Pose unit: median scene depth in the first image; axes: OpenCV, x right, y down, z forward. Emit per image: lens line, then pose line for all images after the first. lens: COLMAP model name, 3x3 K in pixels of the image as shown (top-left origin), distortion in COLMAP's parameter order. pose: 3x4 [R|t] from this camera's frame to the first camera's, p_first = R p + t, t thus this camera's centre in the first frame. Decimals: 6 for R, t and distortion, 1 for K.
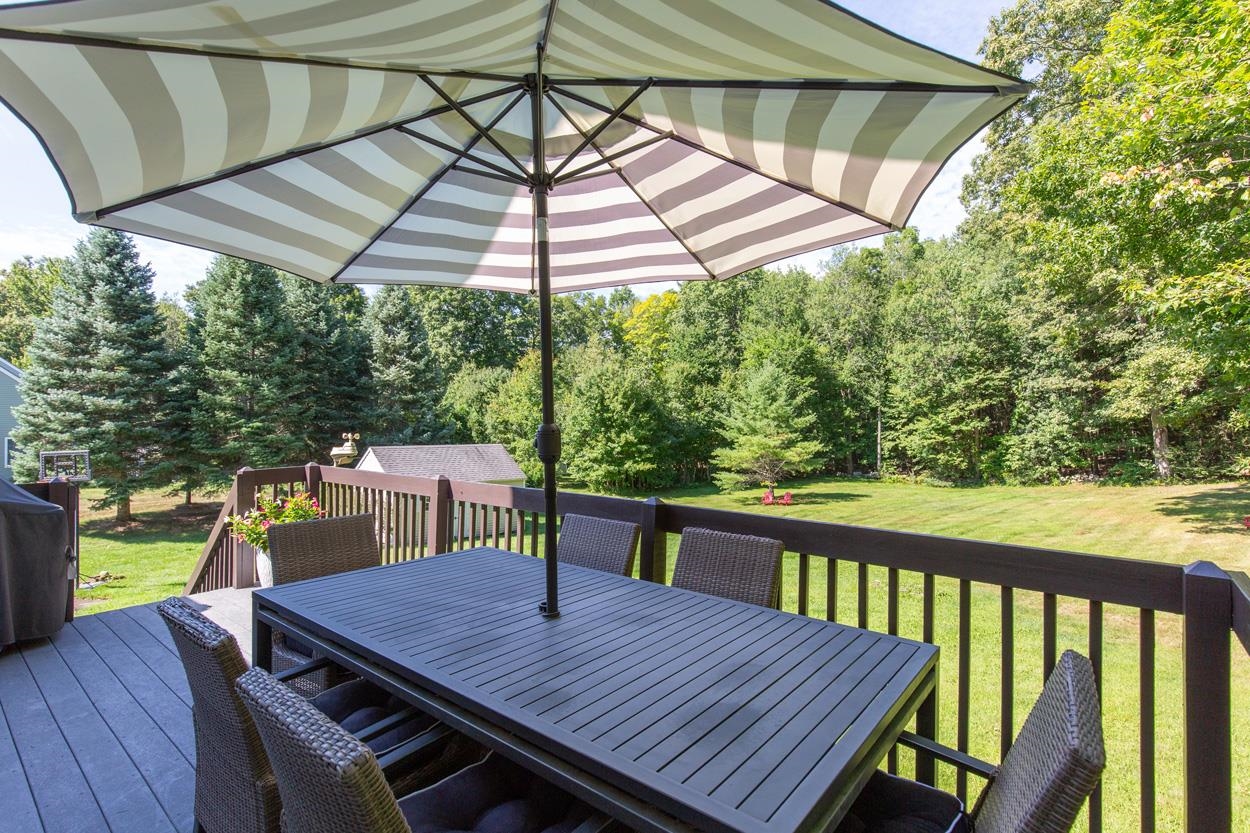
lens RADIAL K [[568.6, 0, 631.7], [0, 568.6, 423.7], [0, 0, 1]] dist [0.001161, -0.000008]
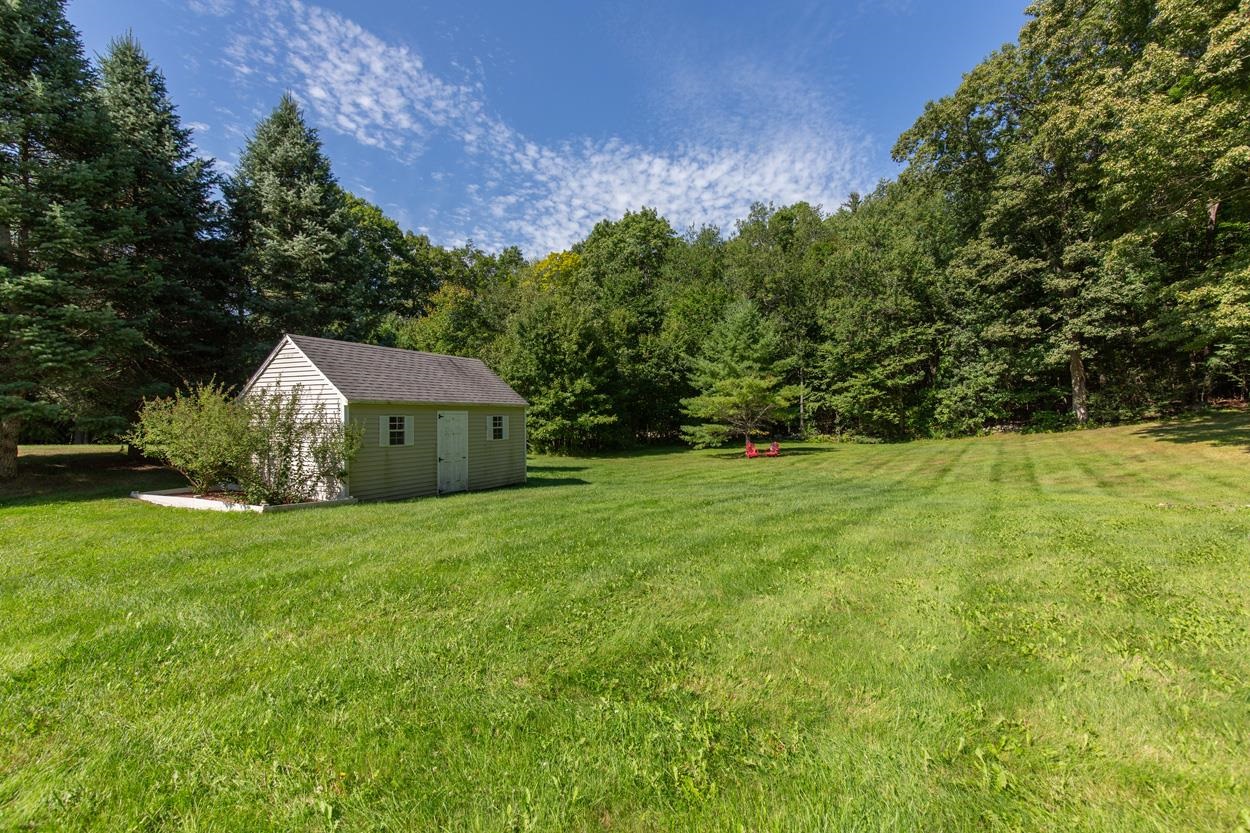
lens RADIAL K [[550.0, 0, 625.0], [0, 550.0, 416.5], [0, 0, 1]] dist [0.000520, -0.000522]
pose [[0.969457, -0.012419, 0.244948, -0.144673], [0.010688, 0.999908, 0.008394, 0.064289], [-0.245030, -0.005520, 0.969500, 0.209476]]
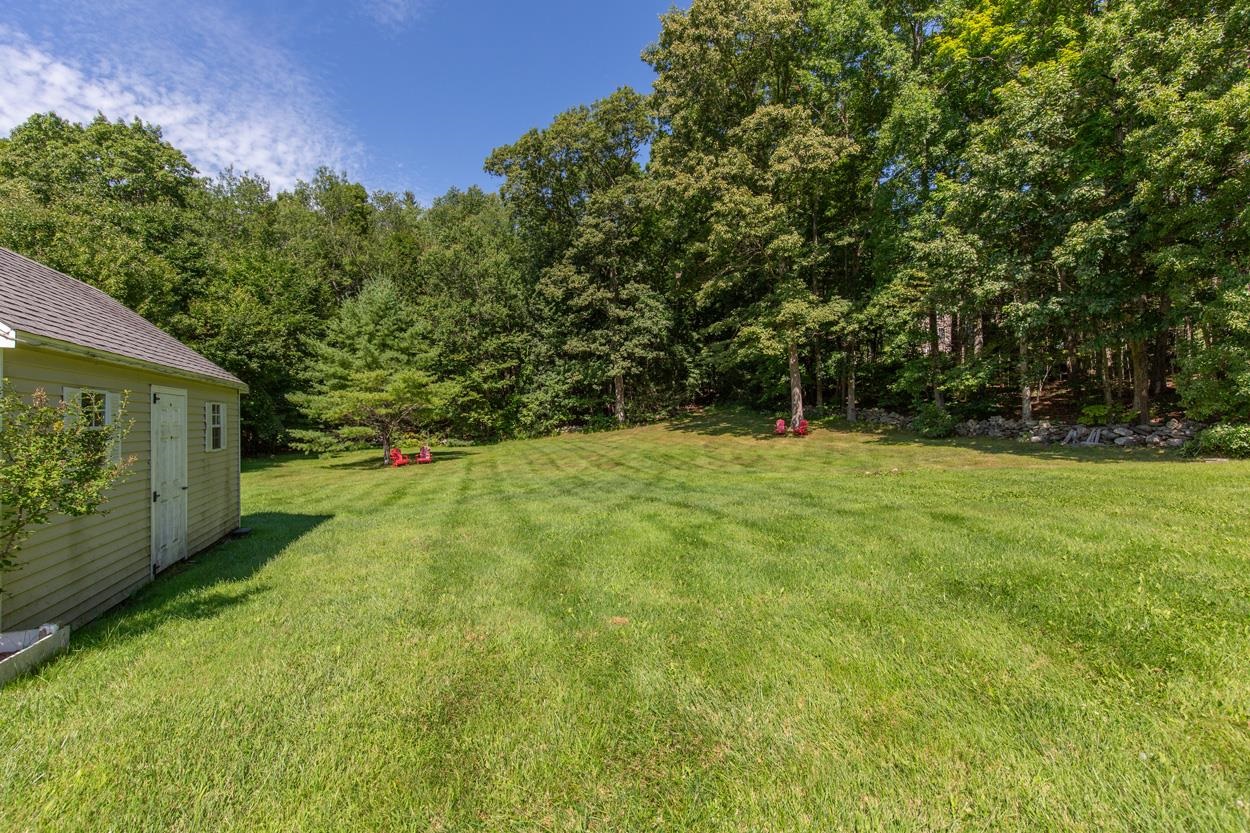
lens RADIAL K [[550.0, 0, 625.0], [0, 550.0, 416.5], [0, 0, 1]] dist [0.000520, -0.000522]
pose [[0.456671, -0.007299, 0.889606, -0.238970], [0.006217, 0.999968, 0.005013, 0.070340], [-0.889614, 0.003242, 0.456702, 0.383654]]
